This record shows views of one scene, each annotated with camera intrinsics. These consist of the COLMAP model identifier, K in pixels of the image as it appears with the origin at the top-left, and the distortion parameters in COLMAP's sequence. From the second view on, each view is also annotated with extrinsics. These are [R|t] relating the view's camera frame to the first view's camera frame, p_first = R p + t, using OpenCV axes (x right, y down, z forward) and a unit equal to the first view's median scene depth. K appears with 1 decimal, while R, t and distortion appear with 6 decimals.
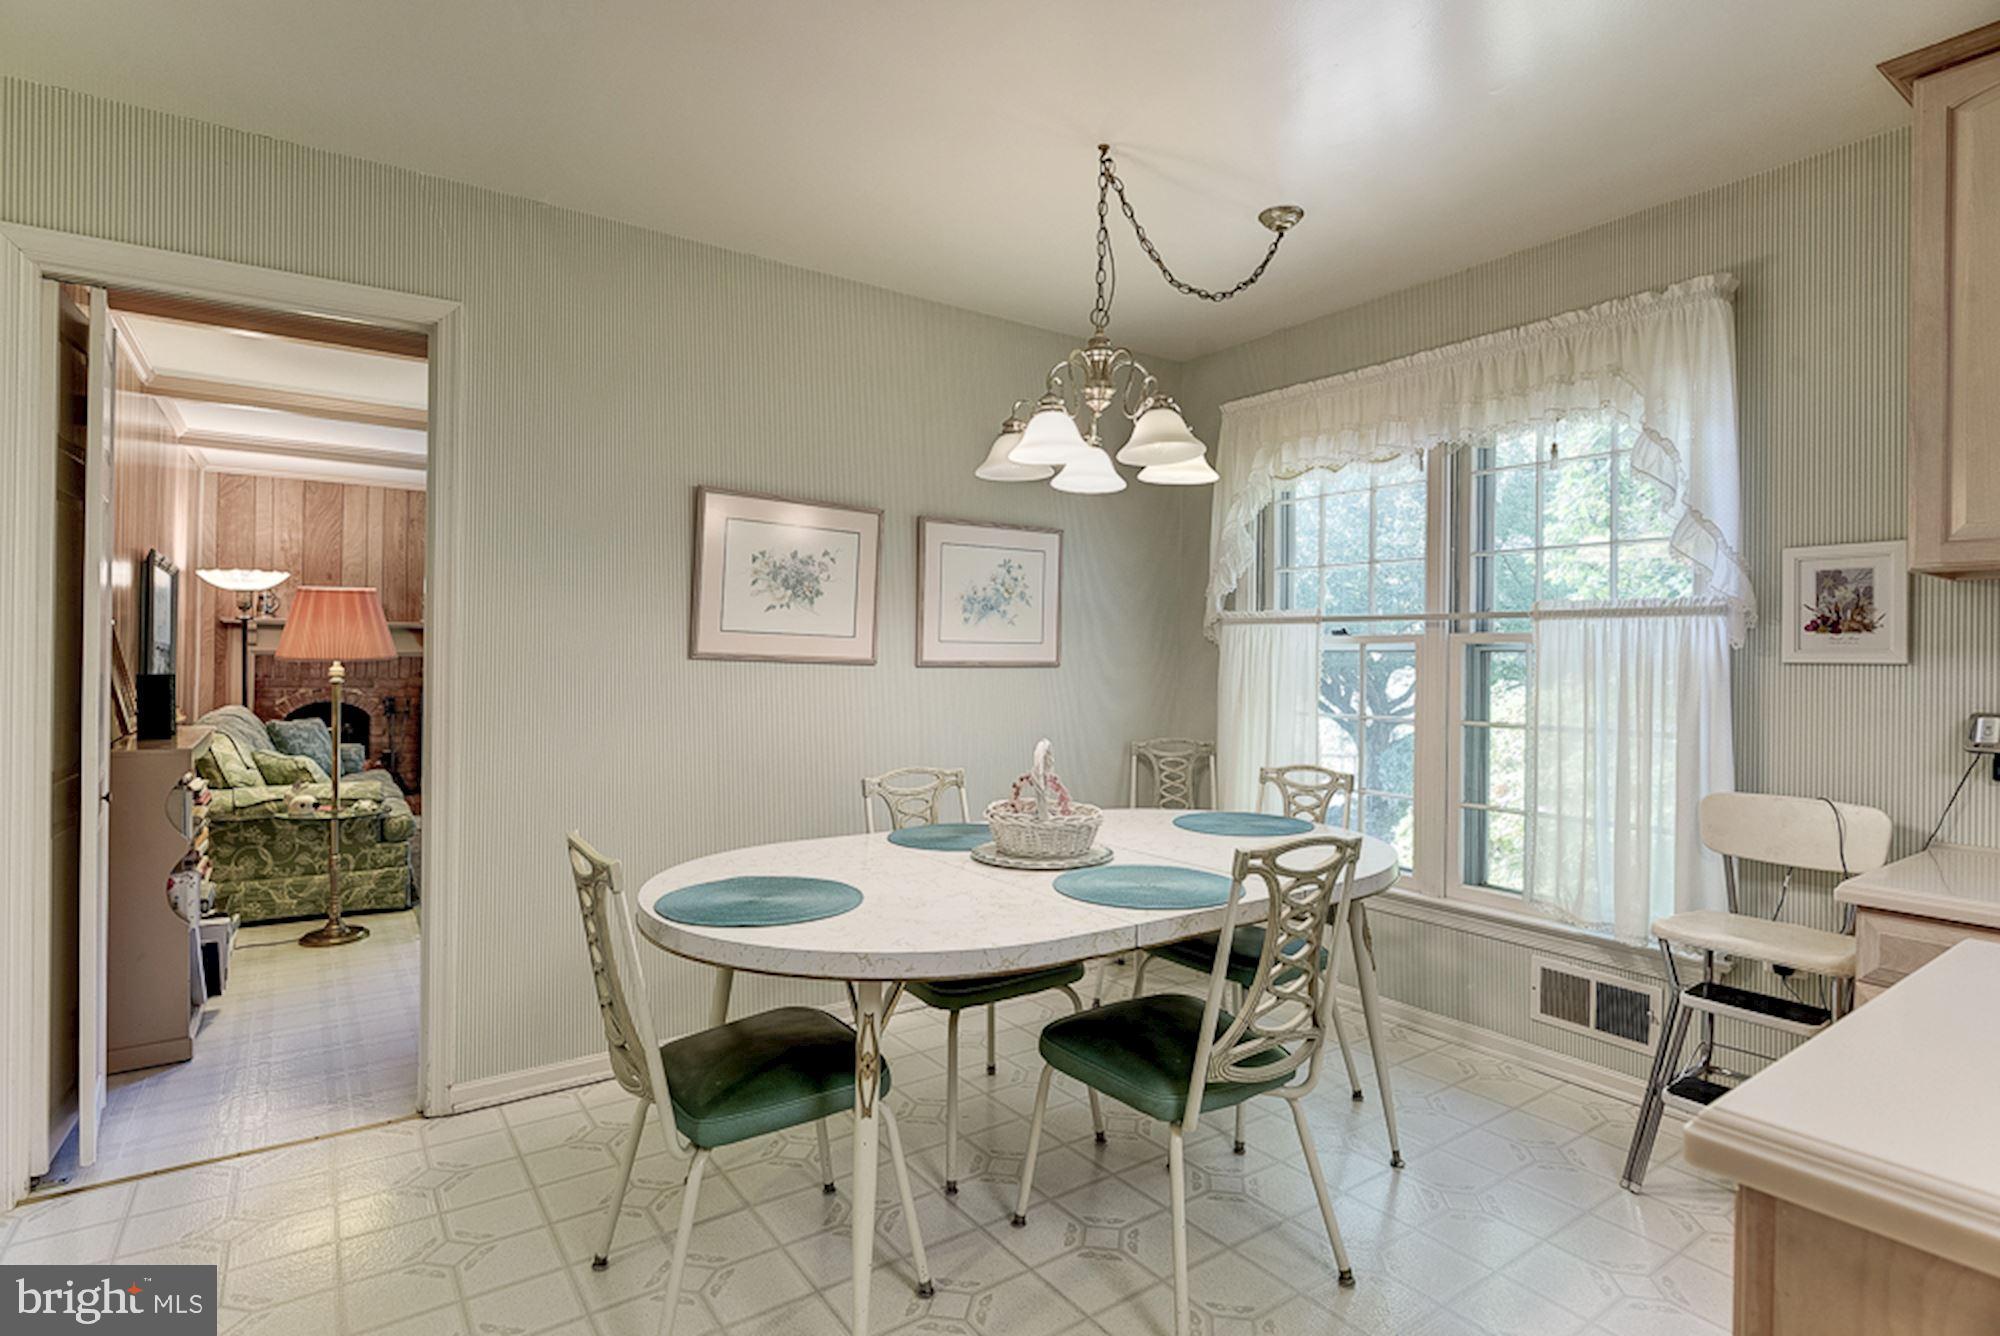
lens RADIAL K [[993.4, 0, 991.1], [0, 993.4, 656.1], [0, 0, 1]] dist [-0.002605, -0.000595]
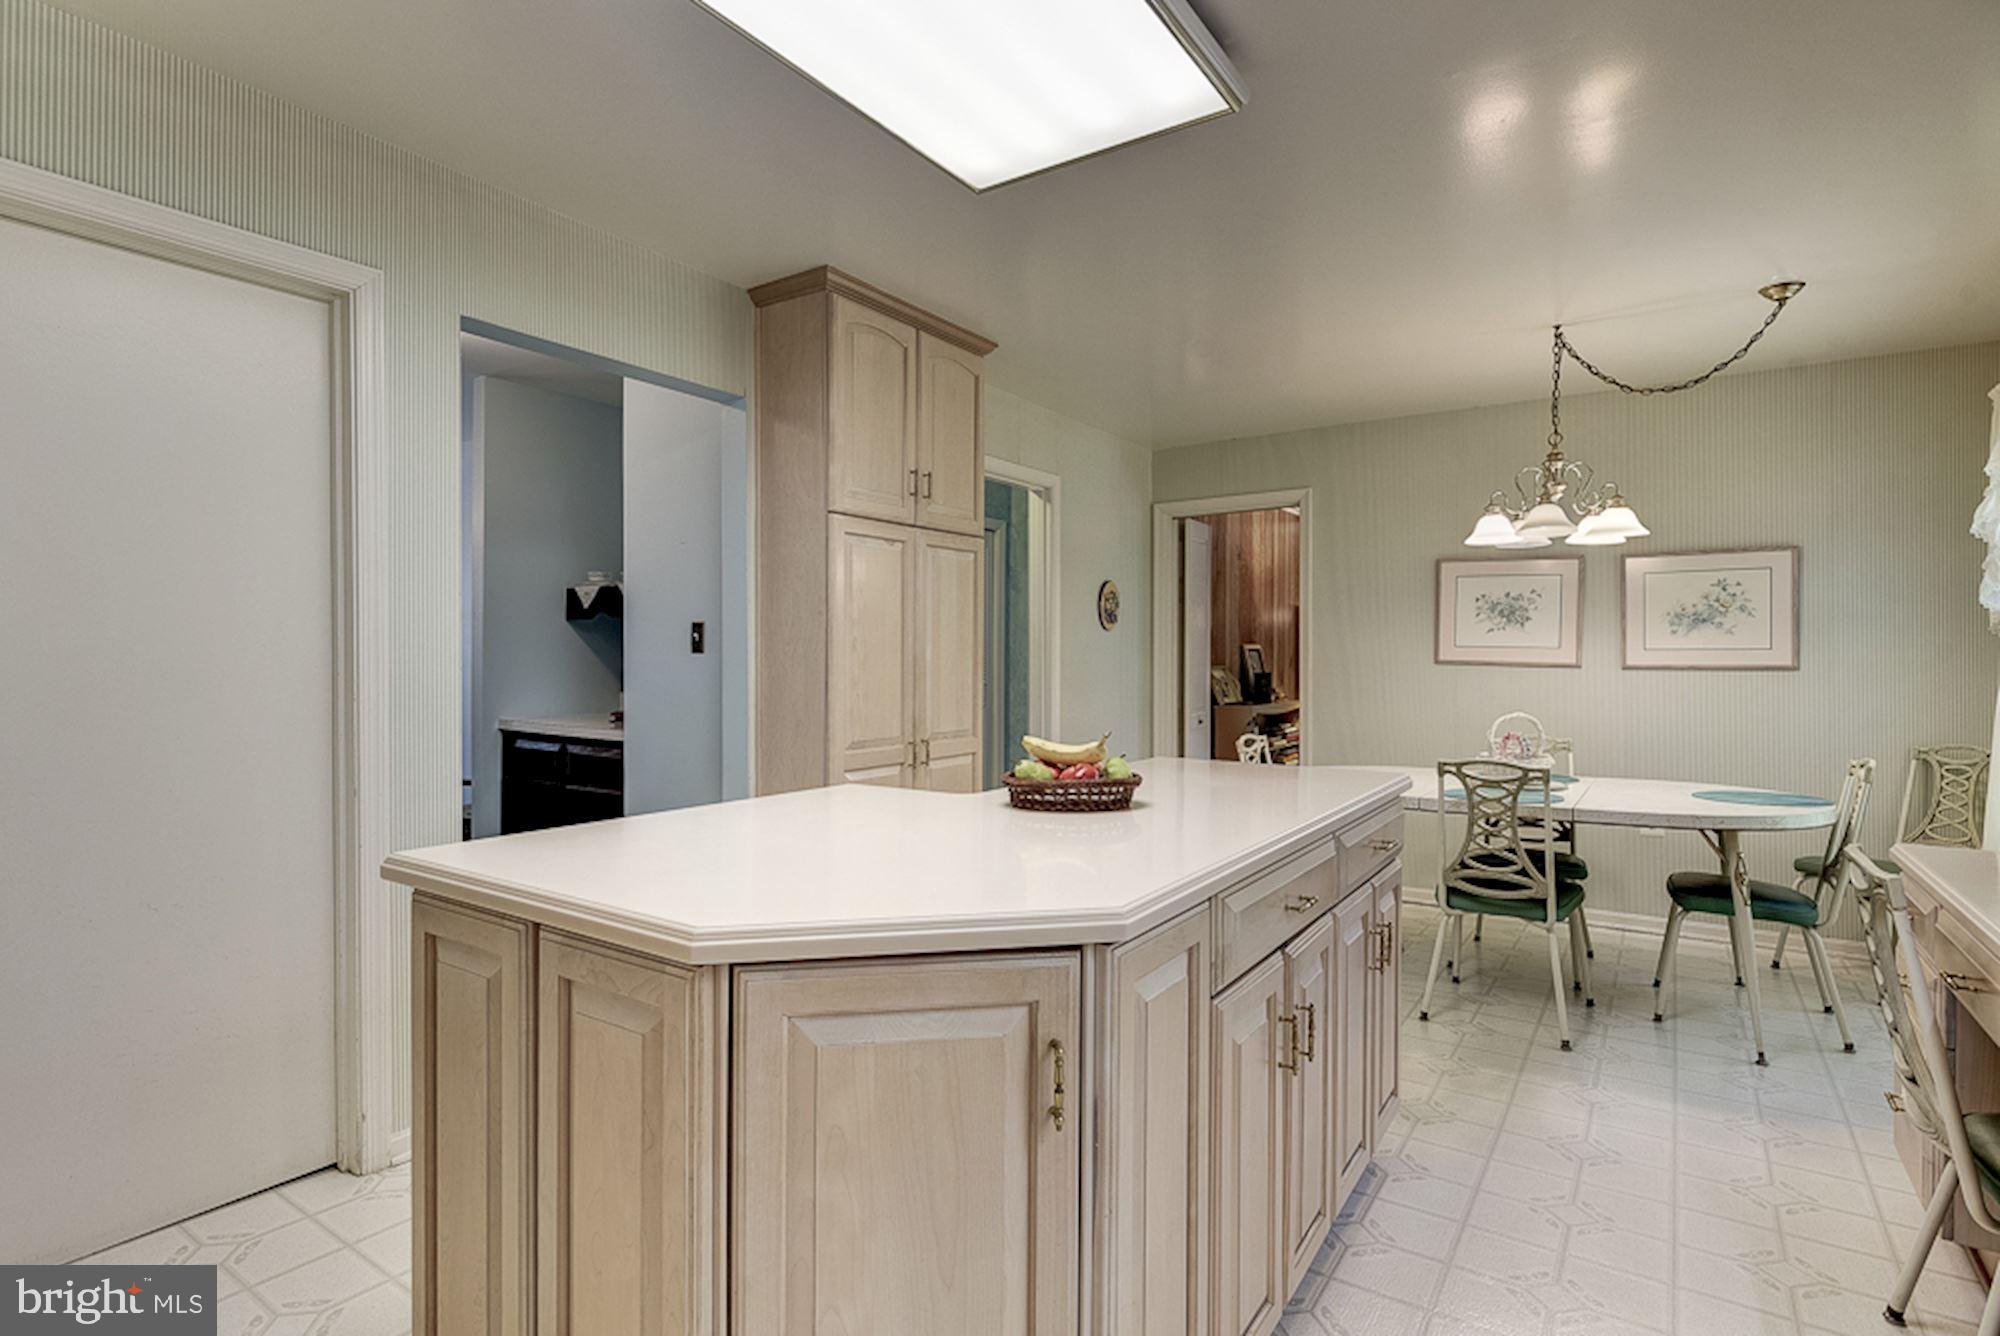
lens RADIAL K [[993.4, 0, 991.1], [0, 993.4, 656.1], [0, 0, 1]] dist [-0.002605, -0.000595]
pose [[0.351733, -0.010902, -0.936037, 0.854317], [0.002645, 0.999940, -0.010652, 0.005078], [0.936097, 0.001271, 0.351741, -0.242379]]
